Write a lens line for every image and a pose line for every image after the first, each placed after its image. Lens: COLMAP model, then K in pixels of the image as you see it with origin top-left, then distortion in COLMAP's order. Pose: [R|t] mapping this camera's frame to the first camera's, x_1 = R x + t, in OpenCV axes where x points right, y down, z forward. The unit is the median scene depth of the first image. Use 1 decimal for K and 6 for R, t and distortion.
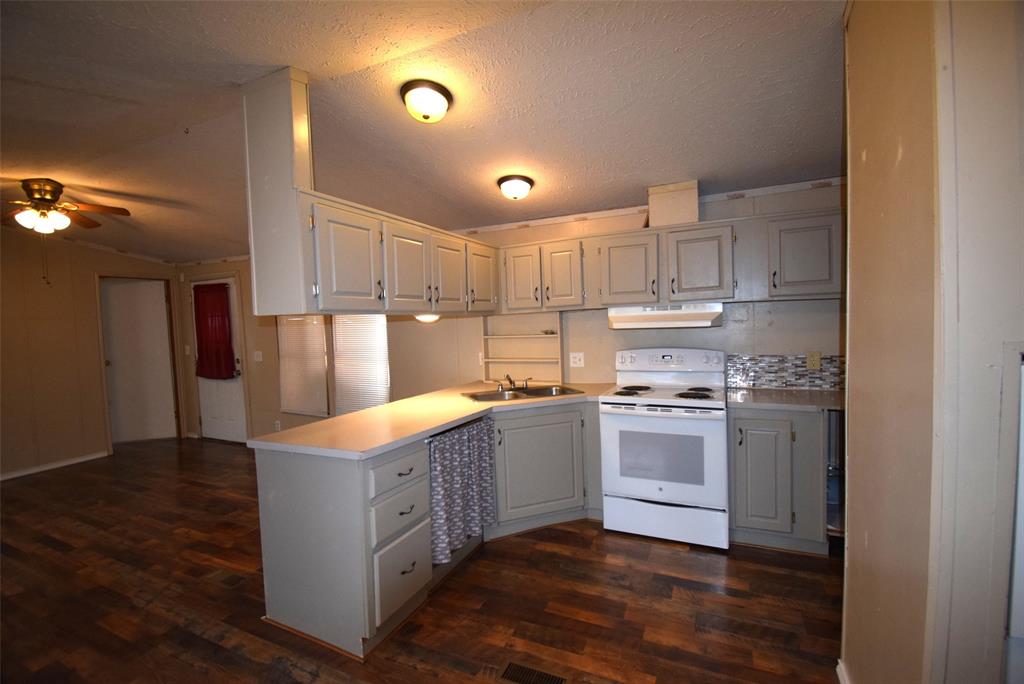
lens RADIAL K [[451.5, 0, 515.7], [0, 451.5, 337.7], [0, 0, 1]] dist [0.000524, -0.015401]
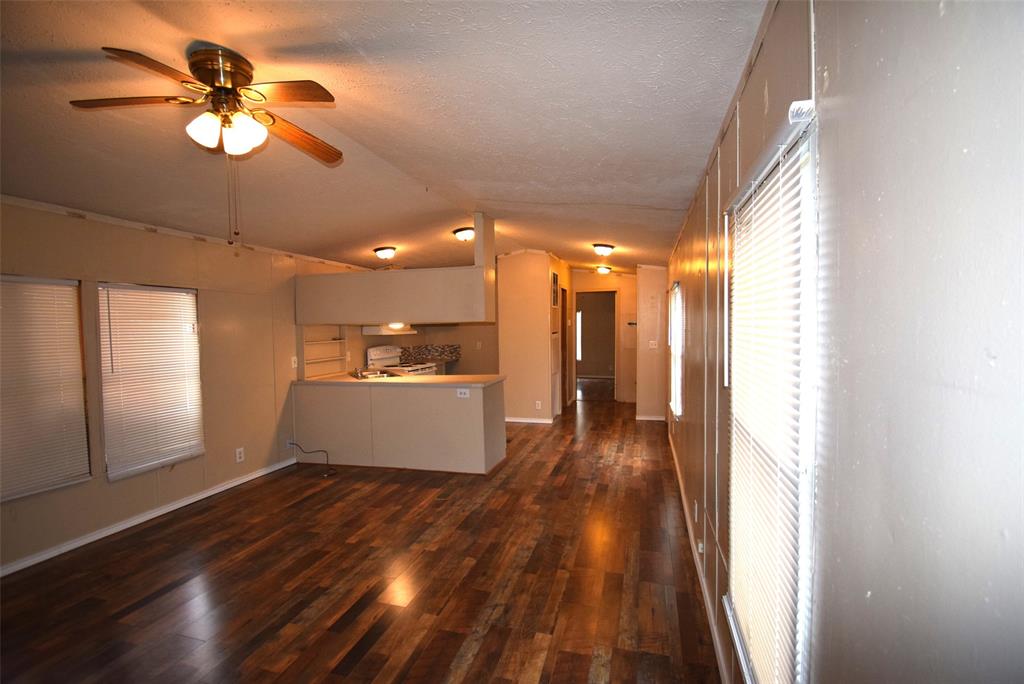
lens RADIAL K [[451.5, 0, 515.7], [0, 451.5, 337.7], [0, 0, 1]] dist [0.000524, -0.015401]
pose [[-0.147111, 0.012126, 0.989046, -1.705725], [0.070654, 0.997499, -0.001721, 0.032209], [-0.986593, 0.069627, -0.147600, 0.758208]]
